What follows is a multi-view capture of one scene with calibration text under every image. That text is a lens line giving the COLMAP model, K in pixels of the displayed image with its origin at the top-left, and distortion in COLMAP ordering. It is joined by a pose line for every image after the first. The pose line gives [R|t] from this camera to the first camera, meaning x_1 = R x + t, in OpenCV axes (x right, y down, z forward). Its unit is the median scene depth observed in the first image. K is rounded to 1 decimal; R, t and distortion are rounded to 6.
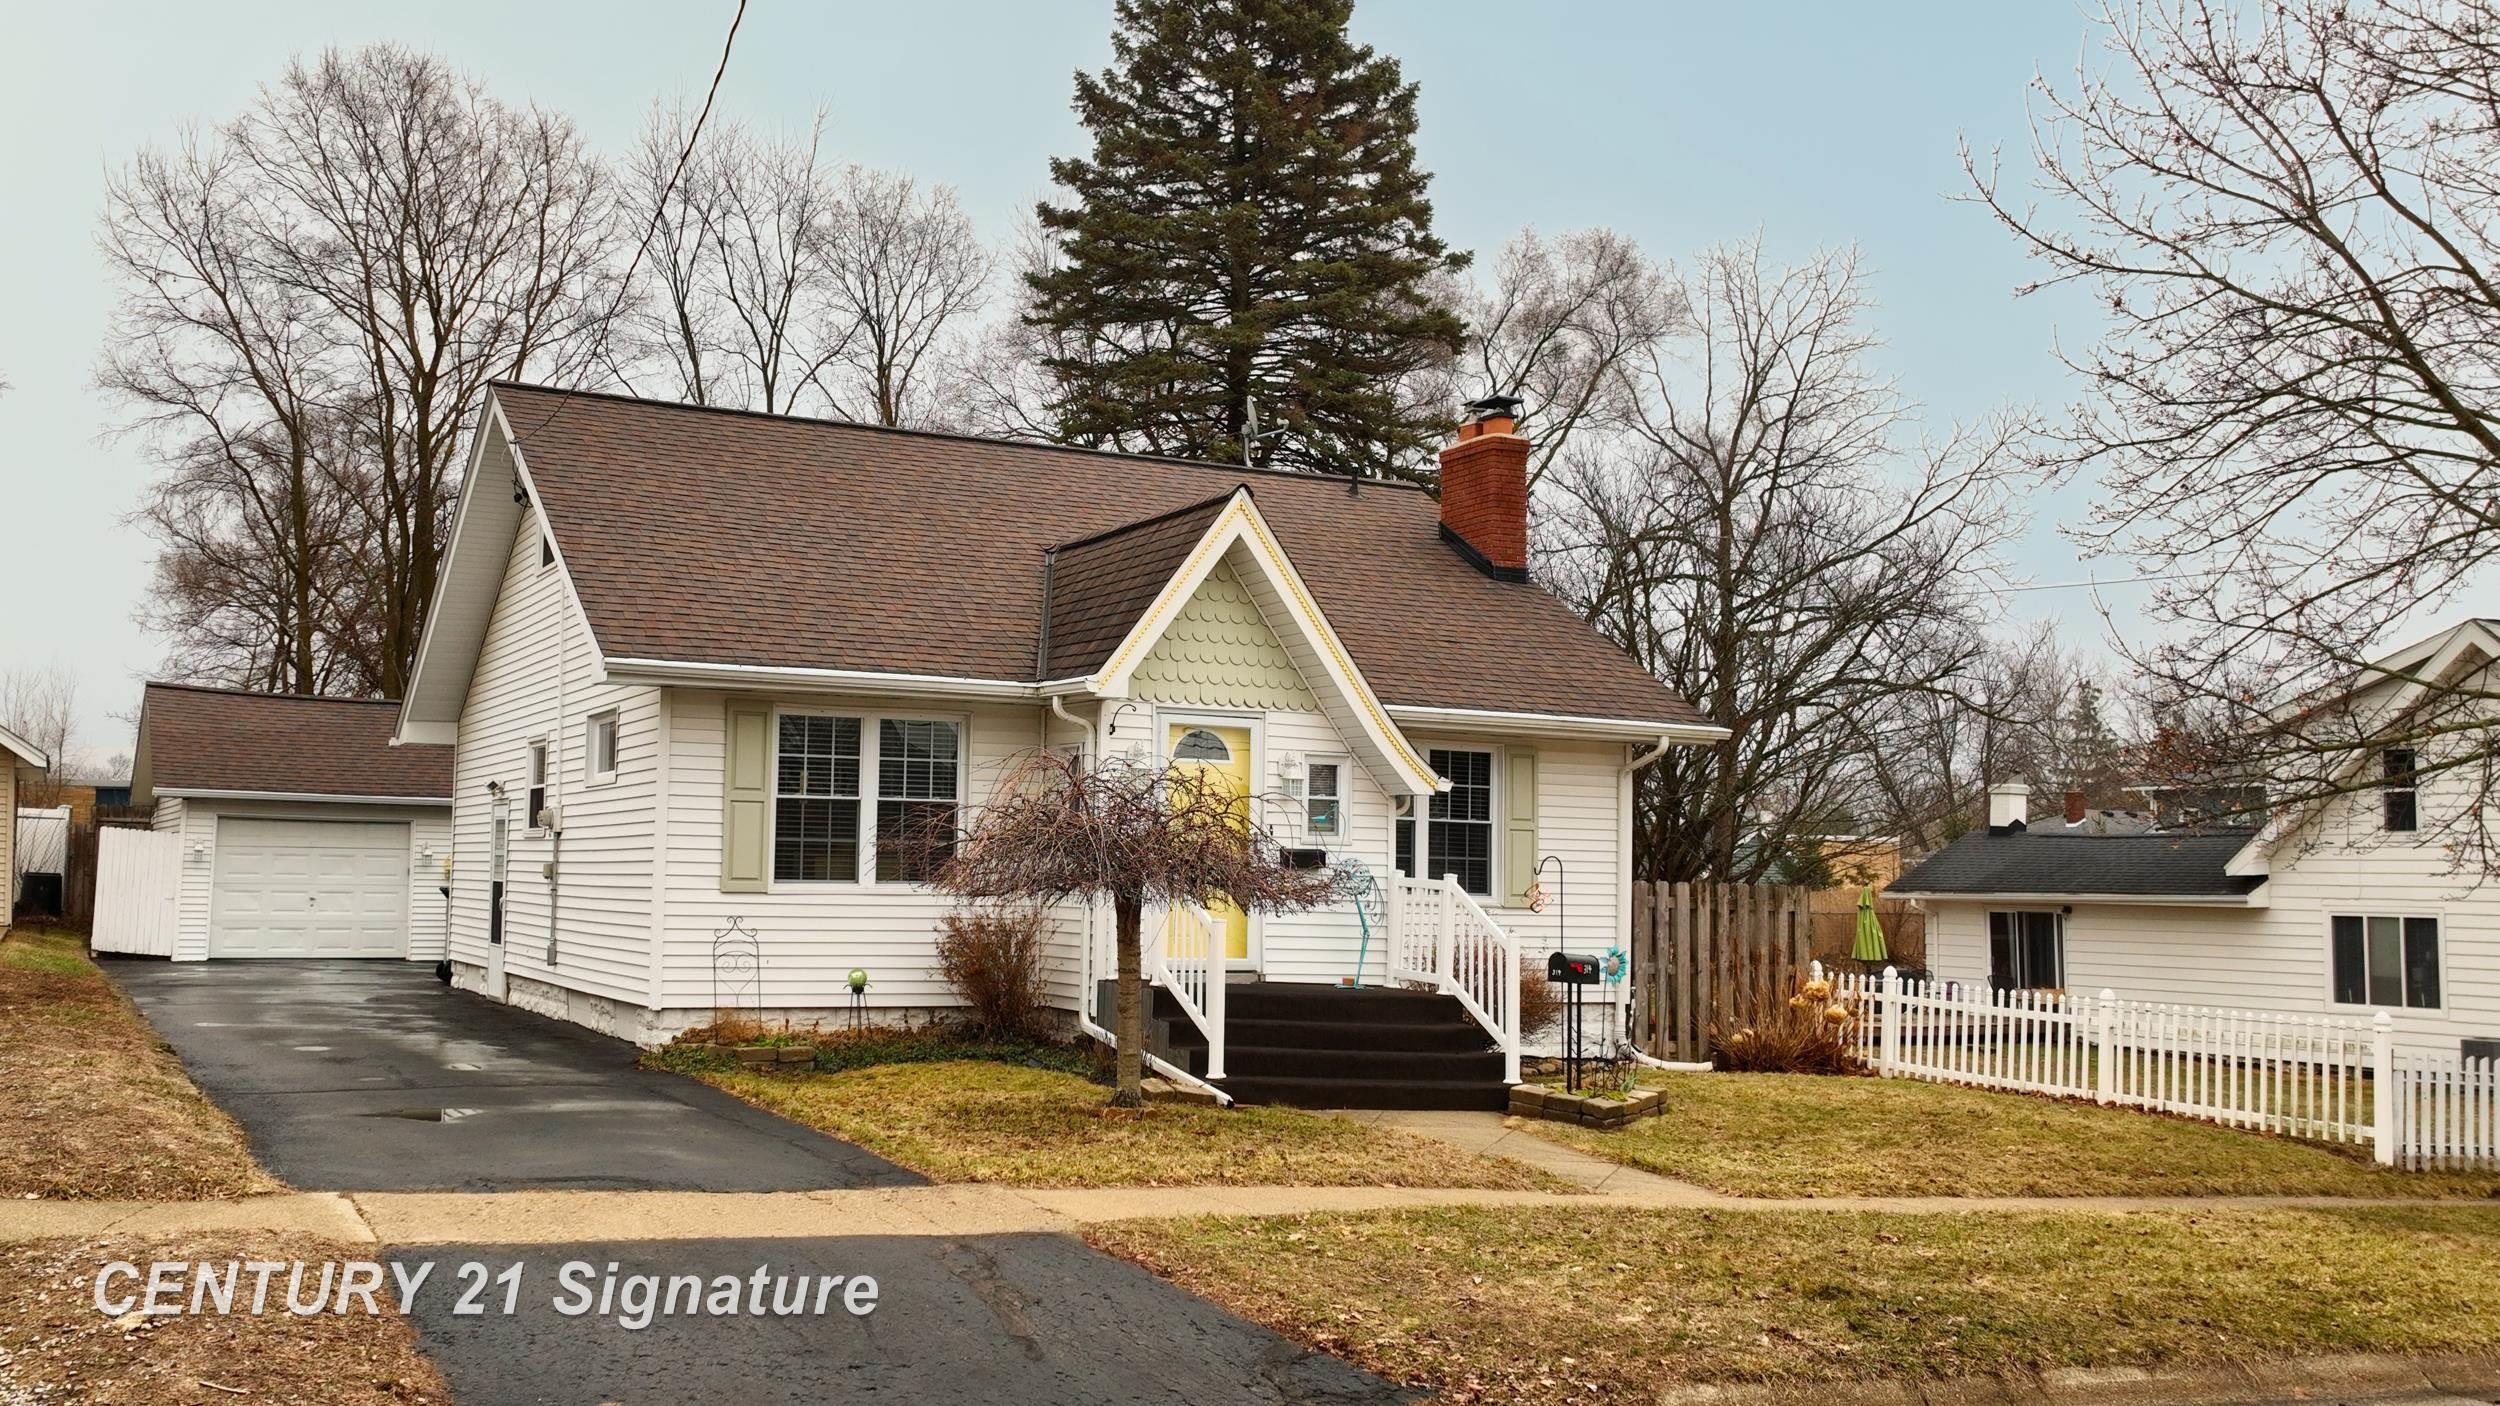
lens RADIAL K [[2192.9, 0, 1132.8], [0, 2192.9, 717.6], [0, 0, 1]] dist [0.003834, 0.002875]
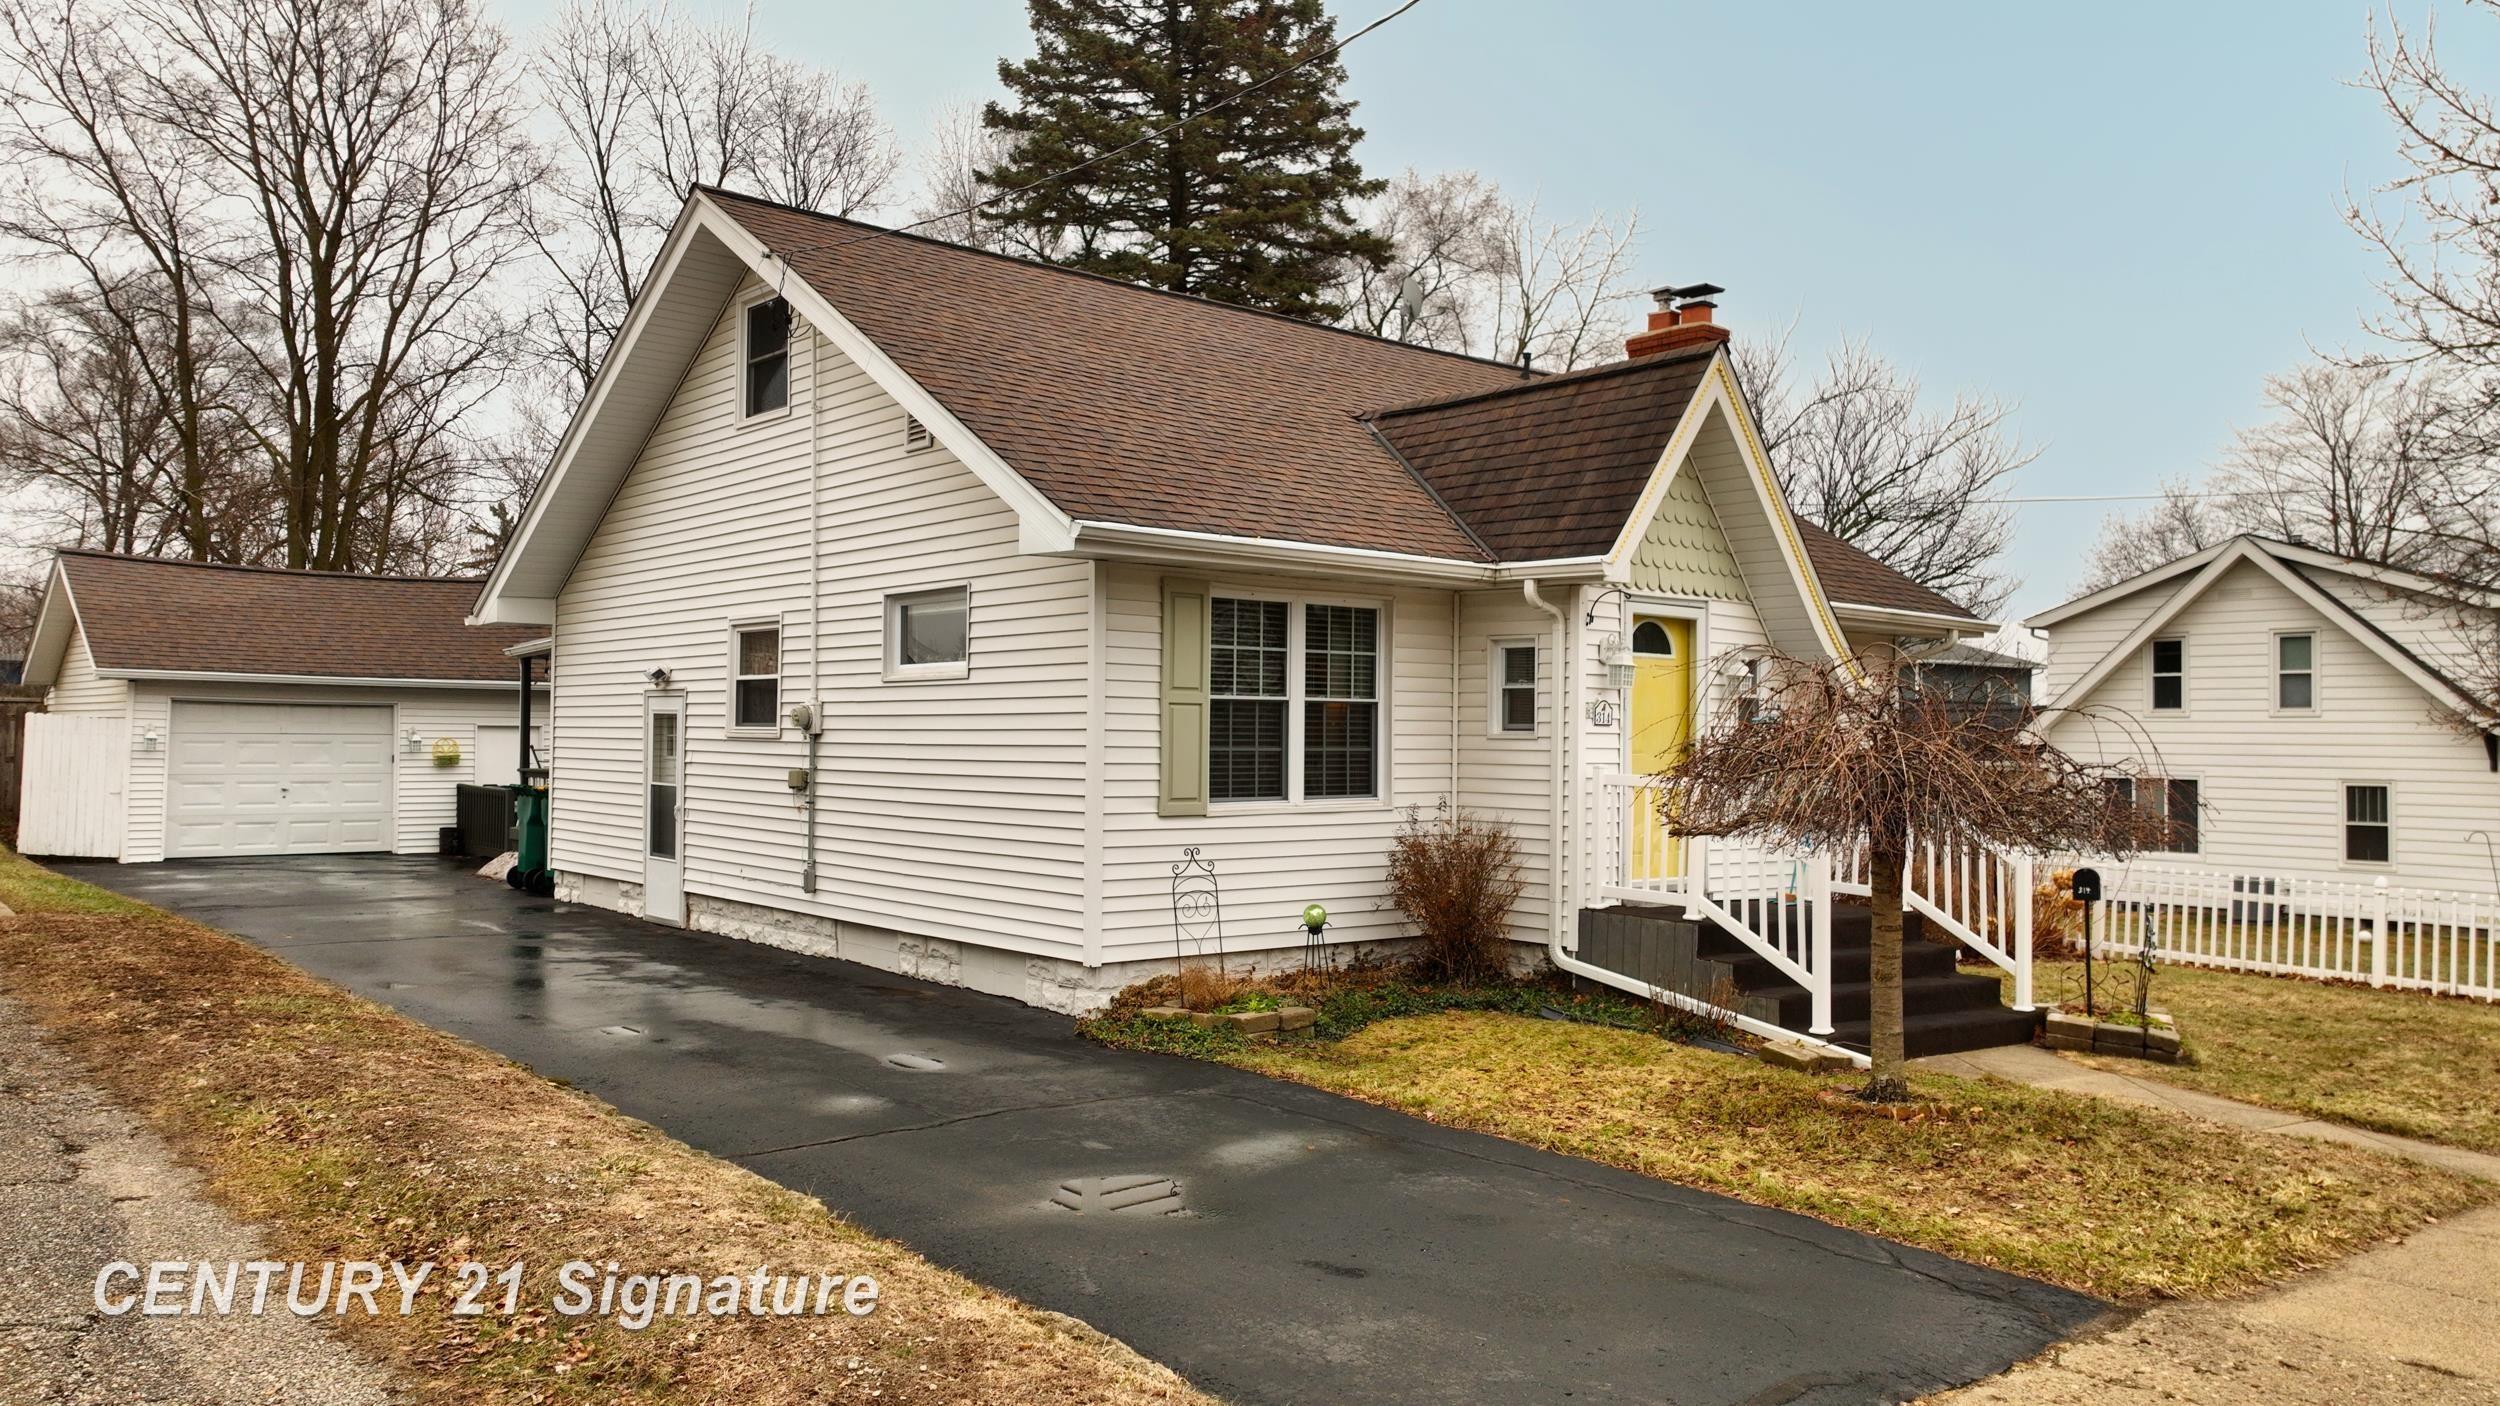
lens RADIAL K [[1761.1, 0, 1254.4], [0, 1761.1, 702.8], [0, 0, 1]] dist [-0.000843, 0.019355]
pose [[0.968496, -0.002096, 0.249020, -0.277458], [-0.012156, 0.998375, 0.055681, 0.001102], [-0.248732, -0.056953, 0.966896, 0.322817]]
